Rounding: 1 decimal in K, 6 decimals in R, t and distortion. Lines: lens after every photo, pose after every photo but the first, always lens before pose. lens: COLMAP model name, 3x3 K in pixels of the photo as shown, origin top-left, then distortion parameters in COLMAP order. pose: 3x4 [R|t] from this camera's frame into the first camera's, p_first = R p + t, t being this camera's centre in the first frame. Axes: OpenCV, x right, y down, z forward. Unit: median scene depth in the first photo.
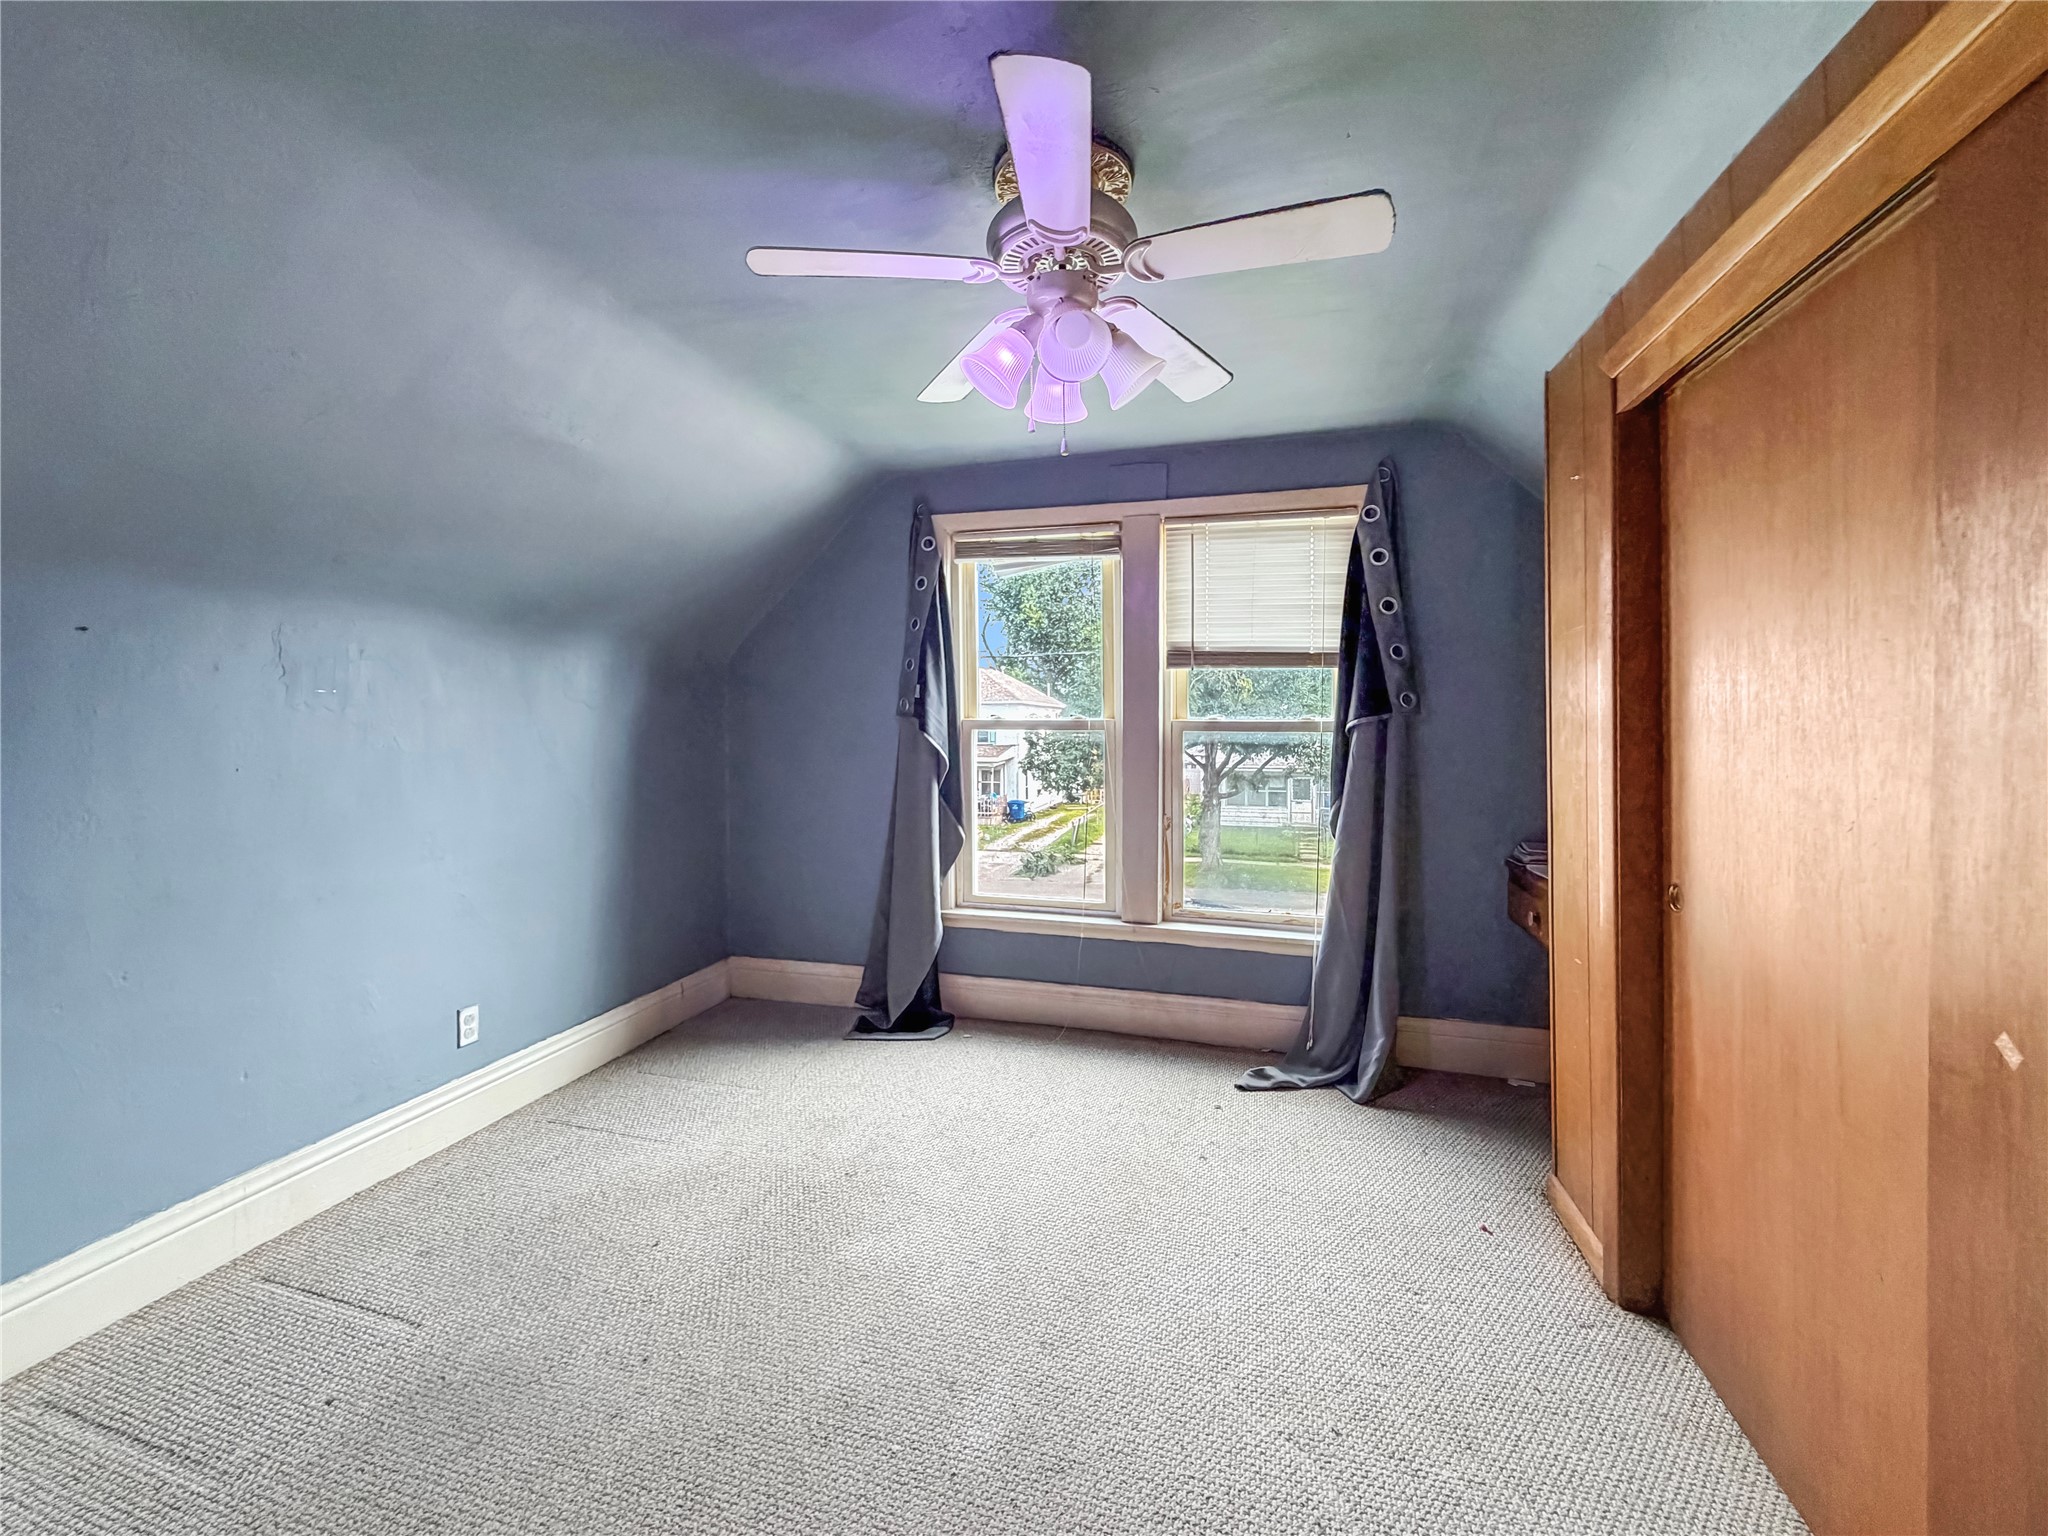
lens RADIAL K [[829.4, 0, 1018.1], [0, 829.4, 741.7], [0, 0, 1]] dist [-0.000511, -0.000042]
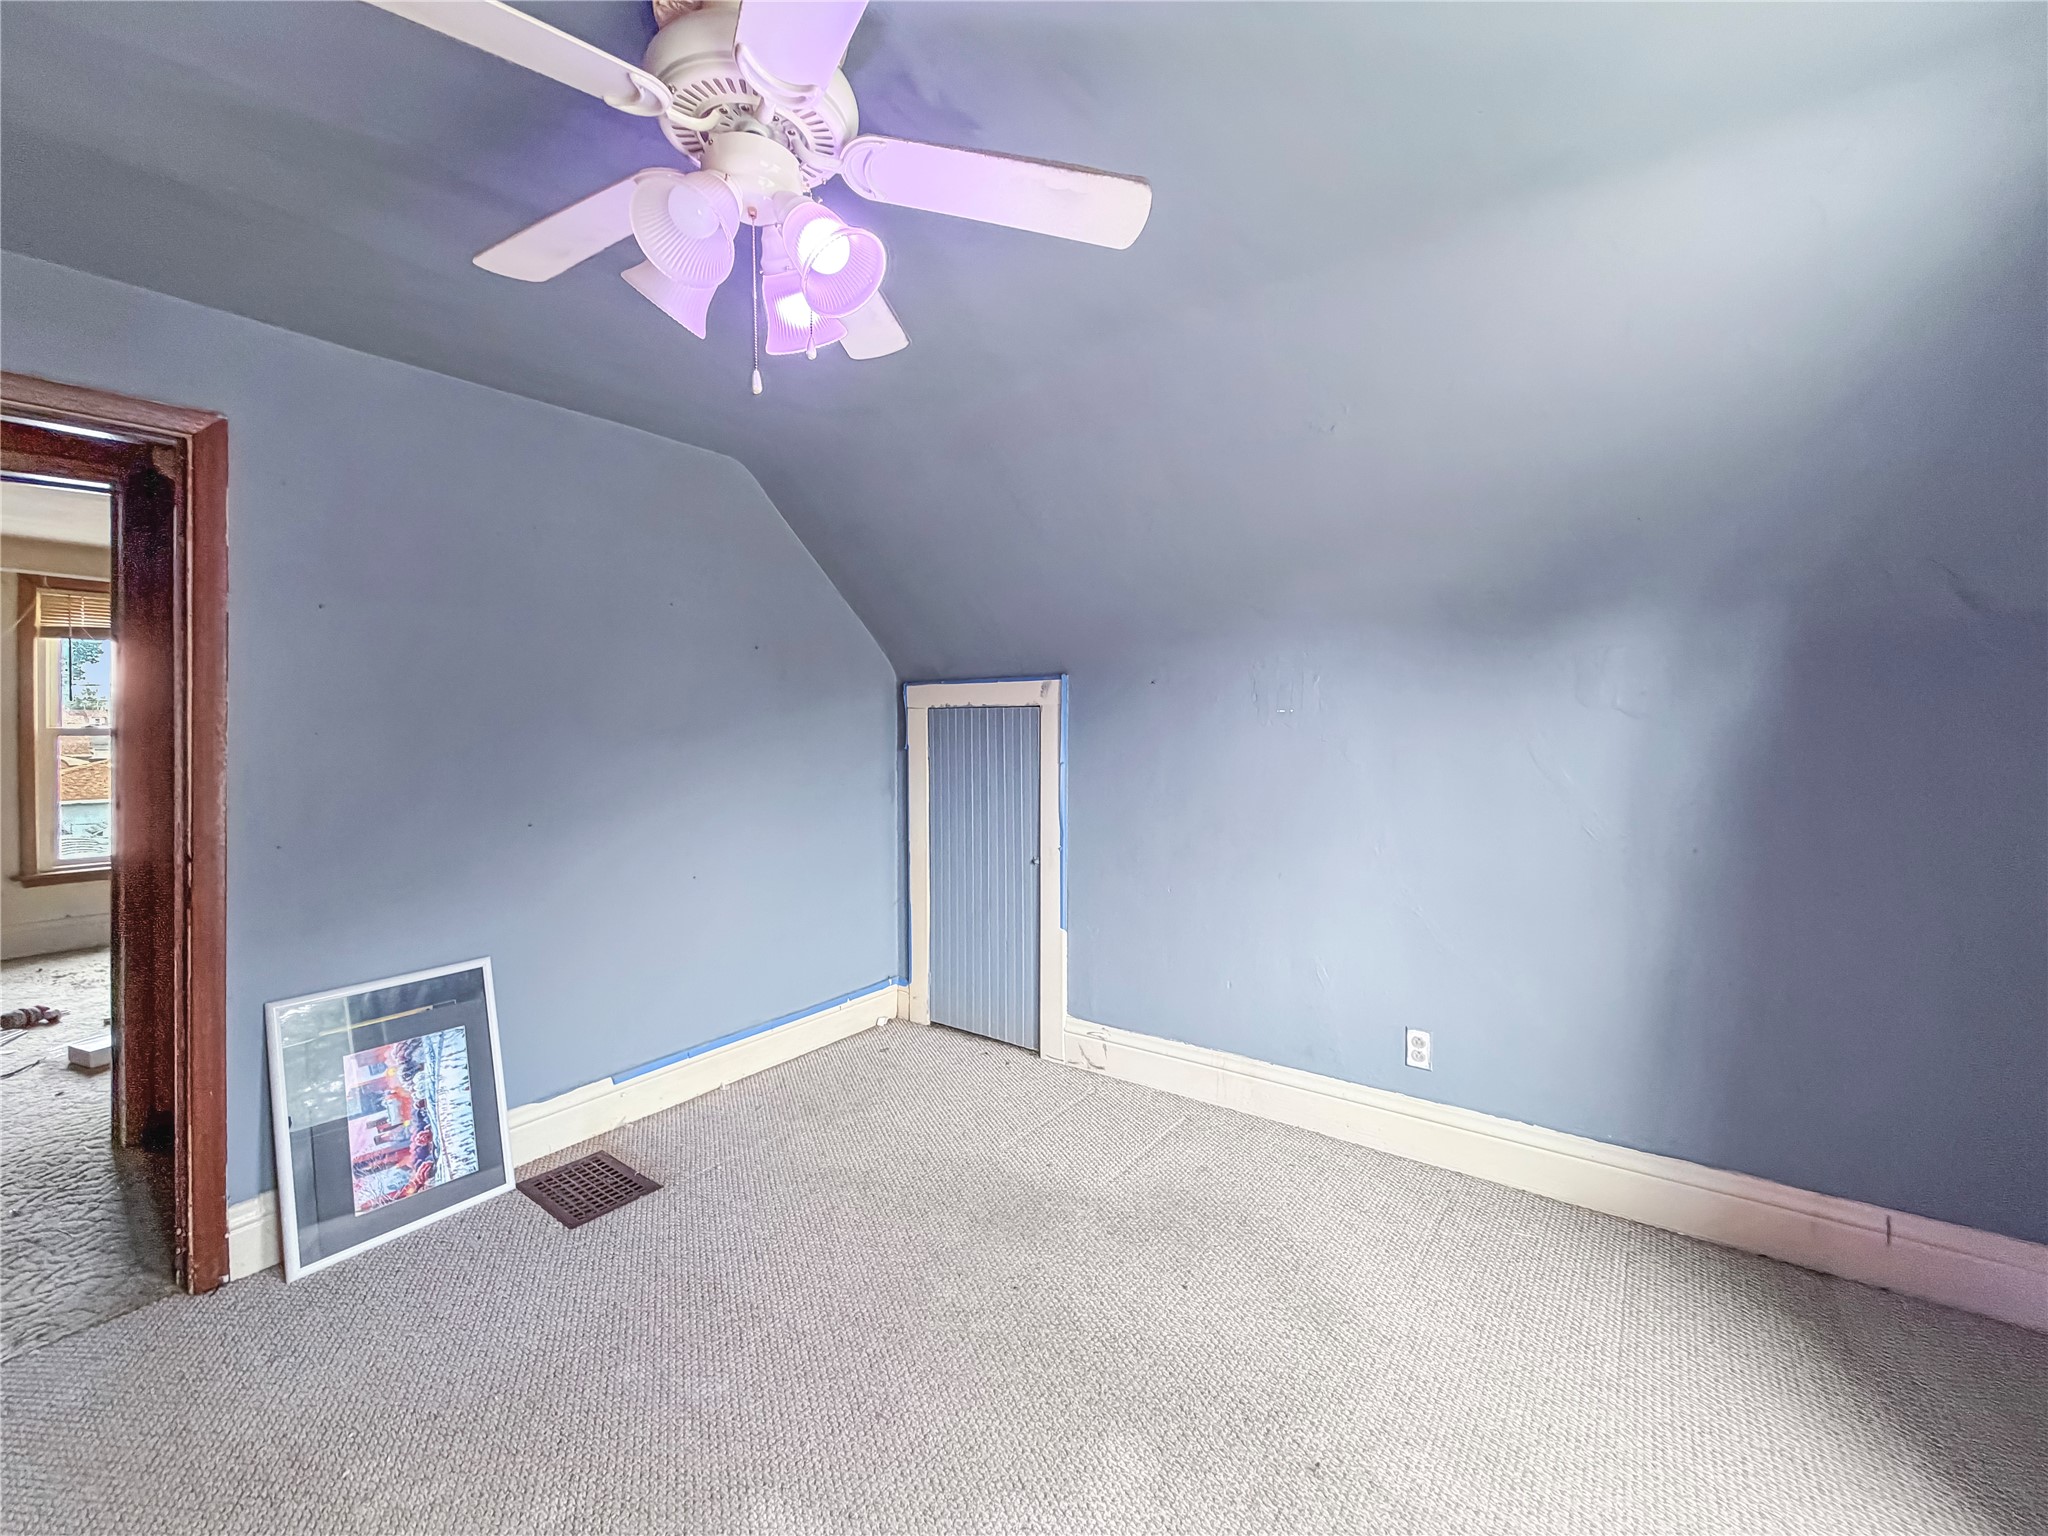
lens RADIAL K [[829.4, 0, 1018.1], [0, 829.4, 741.7], [0, 0, 1]] dist [-0.000511, -0.000042]
pose [[-0.359774, 0.011136, -0.932973, 0.404981], [-0.012588, 0.999780, 0.016788, -0.026307], [0.932955, 0.017784, -0.359554, 0.905122]]
